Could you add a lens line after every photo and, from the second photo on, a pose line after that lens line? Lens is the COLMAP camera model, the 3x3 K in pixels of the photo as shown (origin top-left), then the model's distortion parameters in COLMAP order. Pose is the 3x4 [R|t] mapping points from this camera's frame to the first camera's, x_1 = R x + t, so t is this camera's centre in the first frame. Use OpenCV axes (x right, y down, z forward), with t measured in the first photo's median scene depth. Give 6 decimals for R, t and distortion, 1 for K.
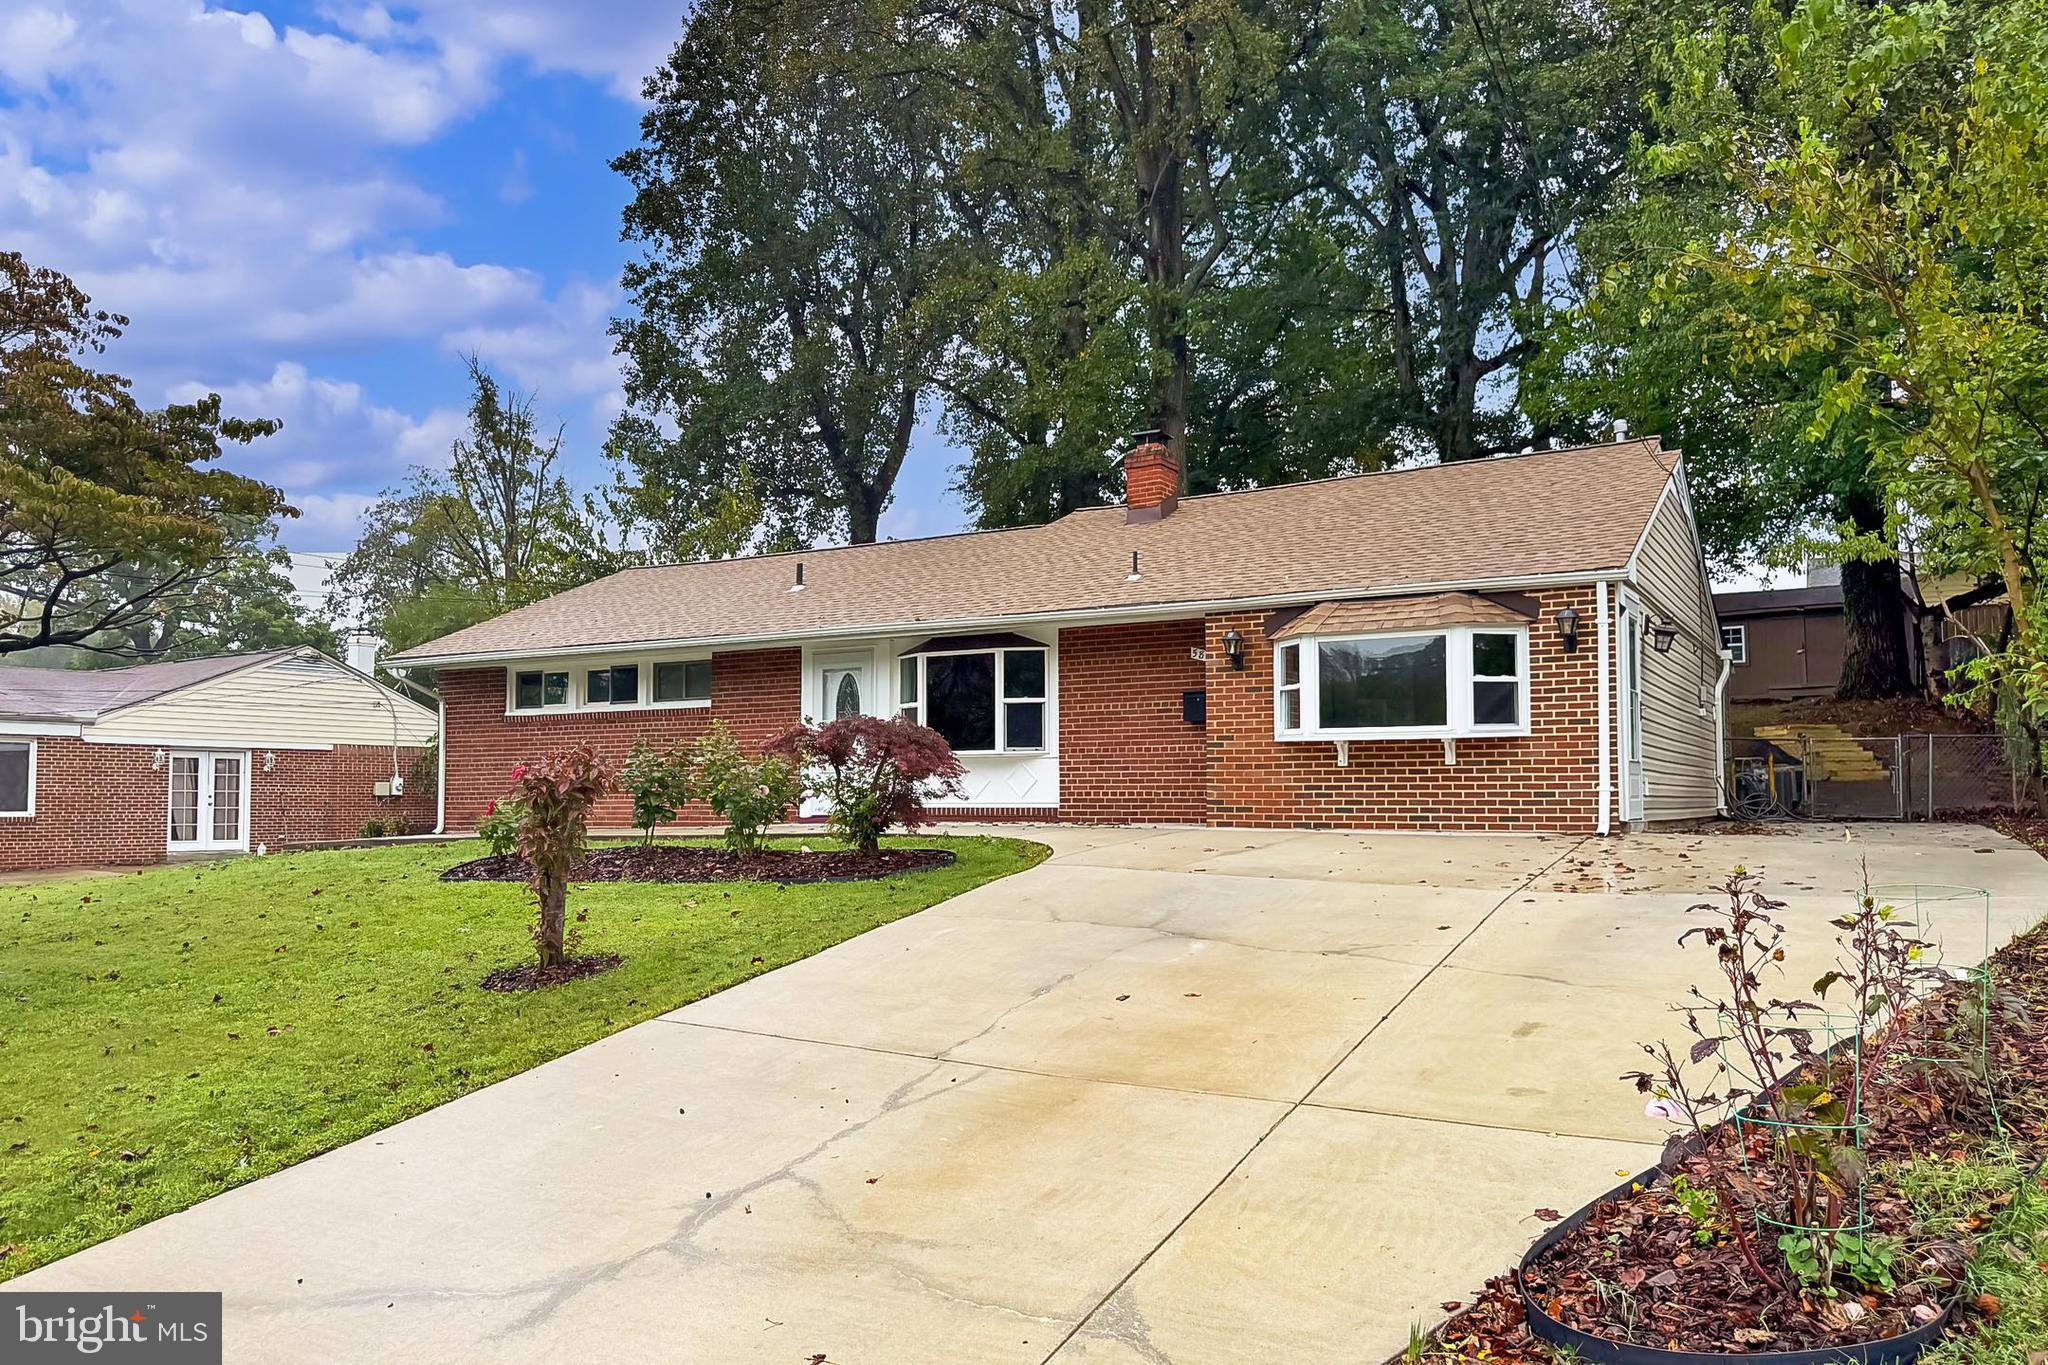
lens RADIAL K [[1415.1, 0, 1024.0], [0, 1415.1, 682.5], [0, 0, 1]] dist [-0.000817, -0.000304]
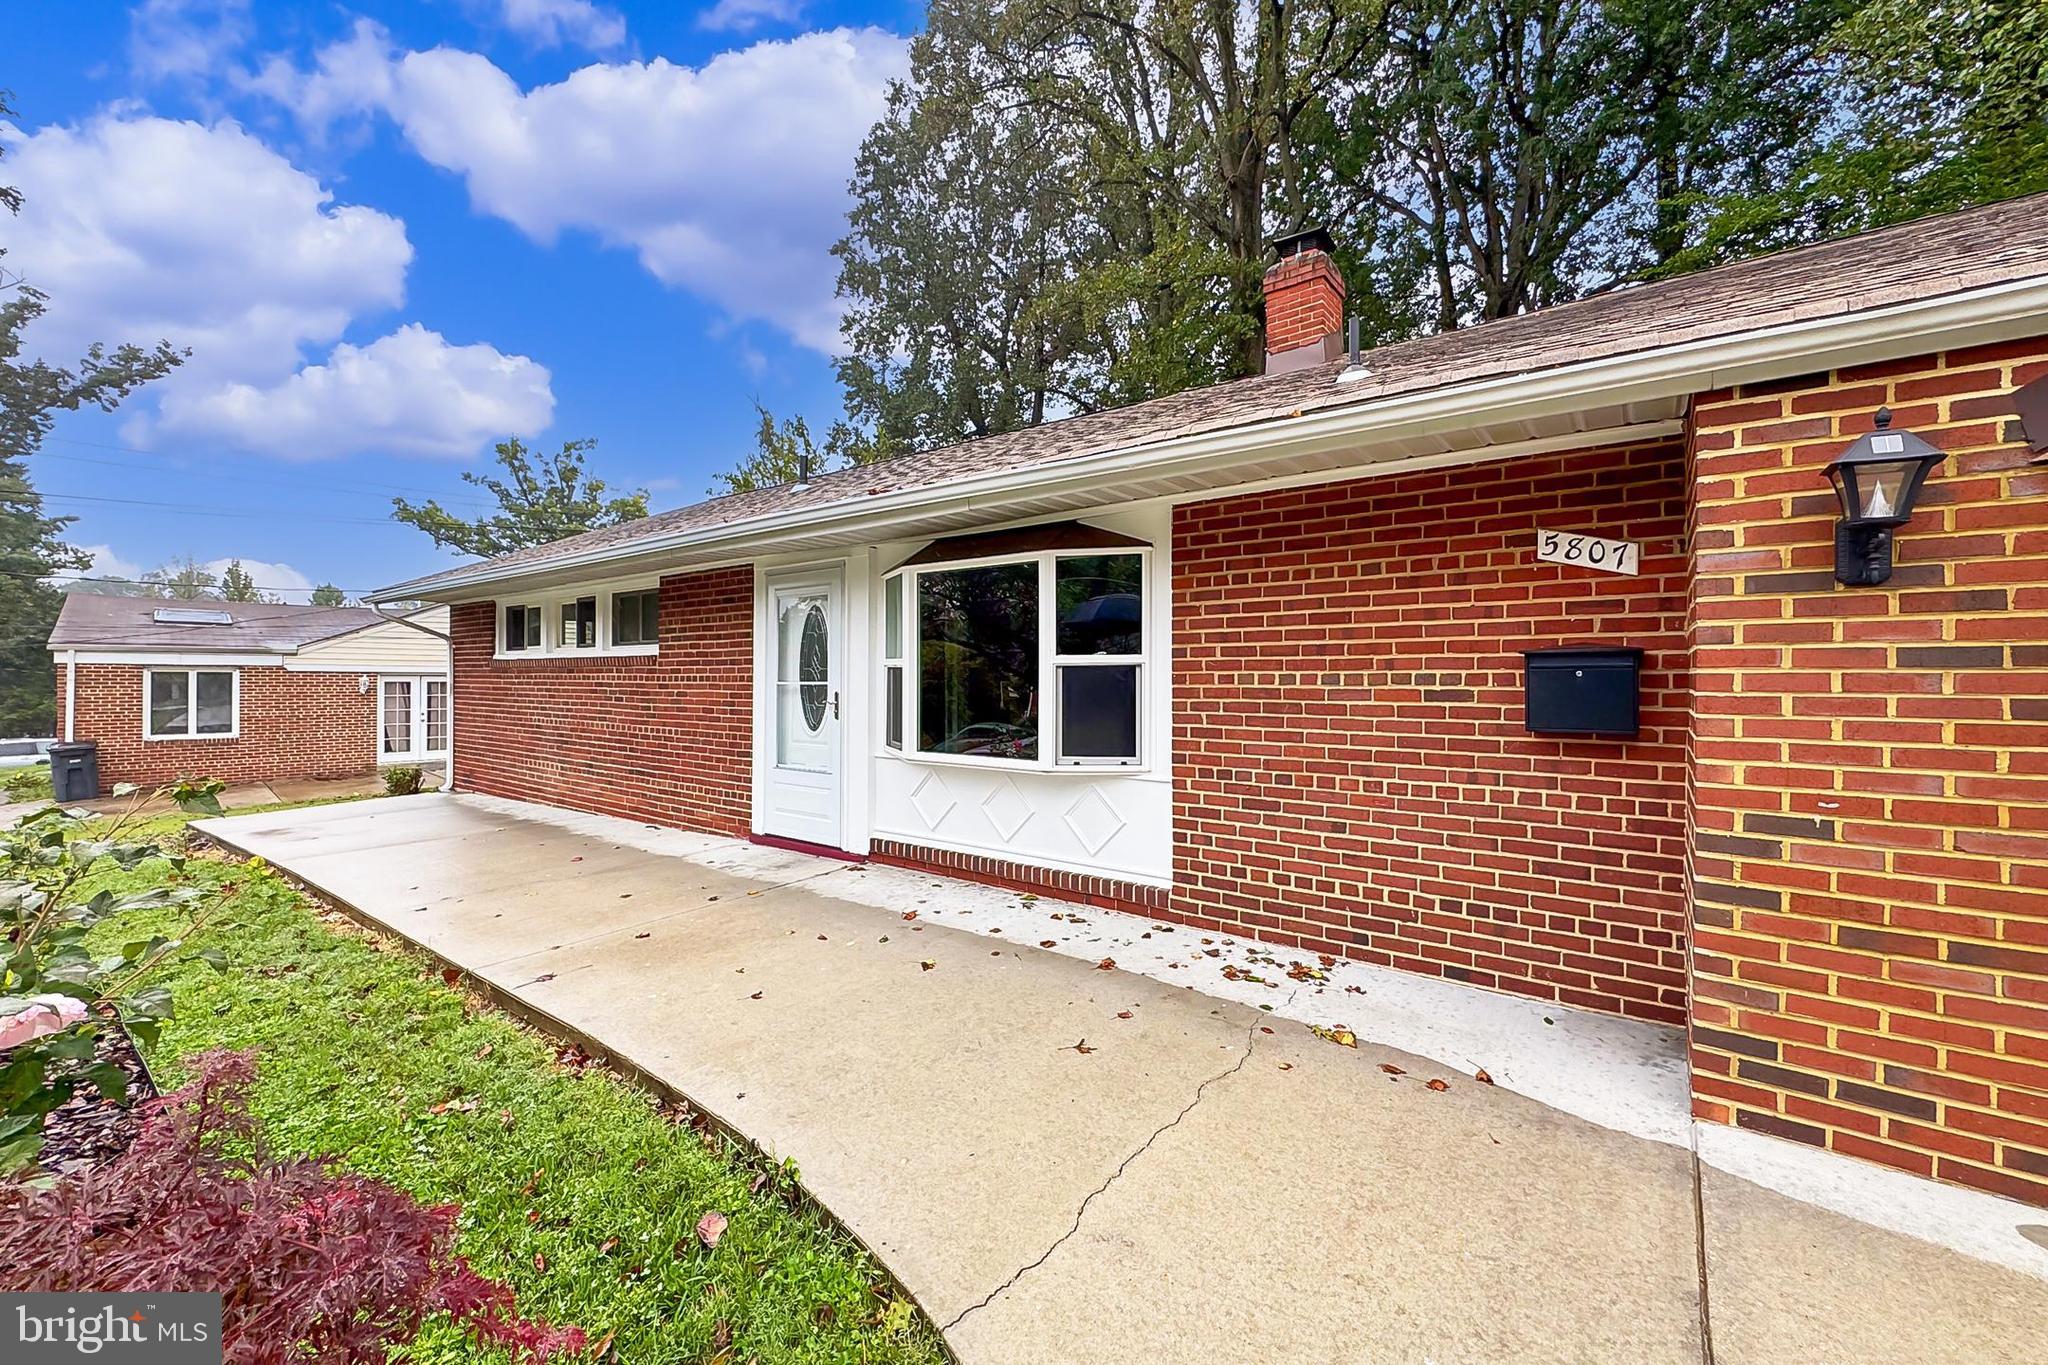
lens RADIAL K [[830.0, 0, 1024.0], [0, 830.0, 682.5], [0, 0, 1]] dist [0.001694, 0.000144]
pose [[0.992753, 0.003502, -0.120120, 0.008544], [0.007067, 0.996144, 0.087452, -0.004506], [0.119963, -0.087667, 0.988900, 0.693521]]
